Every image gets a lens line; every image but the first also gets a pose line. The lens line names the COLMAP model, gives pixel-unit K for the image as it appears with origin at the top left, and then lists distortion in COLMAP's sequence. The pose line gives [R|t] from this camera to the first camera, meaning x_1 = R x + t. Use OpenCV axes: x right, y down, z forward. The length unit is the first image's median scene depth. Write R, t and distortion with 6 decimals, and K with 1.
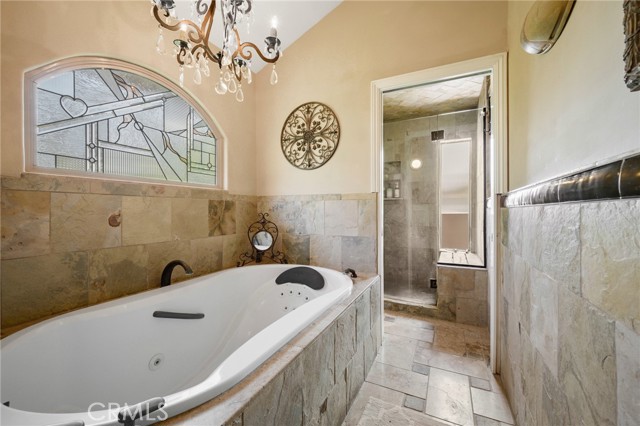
lens RADIAL K [[254.1, 0, 318.9], [0, 254.1, 211.6], [0, 0, 1]] dist [-0.000620, 0.001074]
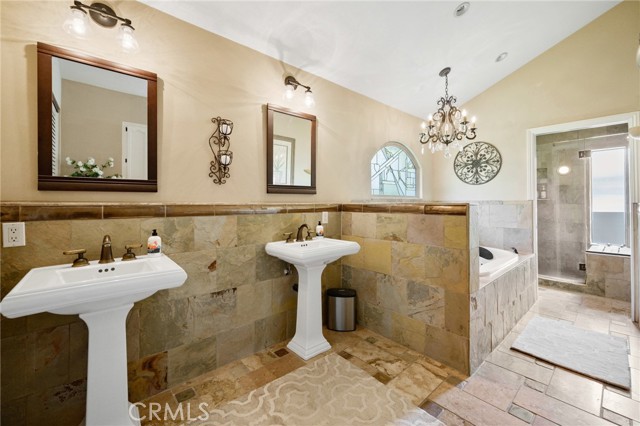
lens RADIAL K [[254.1, 0, 325.6], [0, 254.1, 202.1], [0, 0, 1]] dist [-0.000620, 0.001074]
pose [[0.926354, -0.005793, -0.376610, -0.308220], [0.001752, 0.999937, -0.011071, -0.042004], [0.376650, 0.009596, 0.926306, -0.788115]]
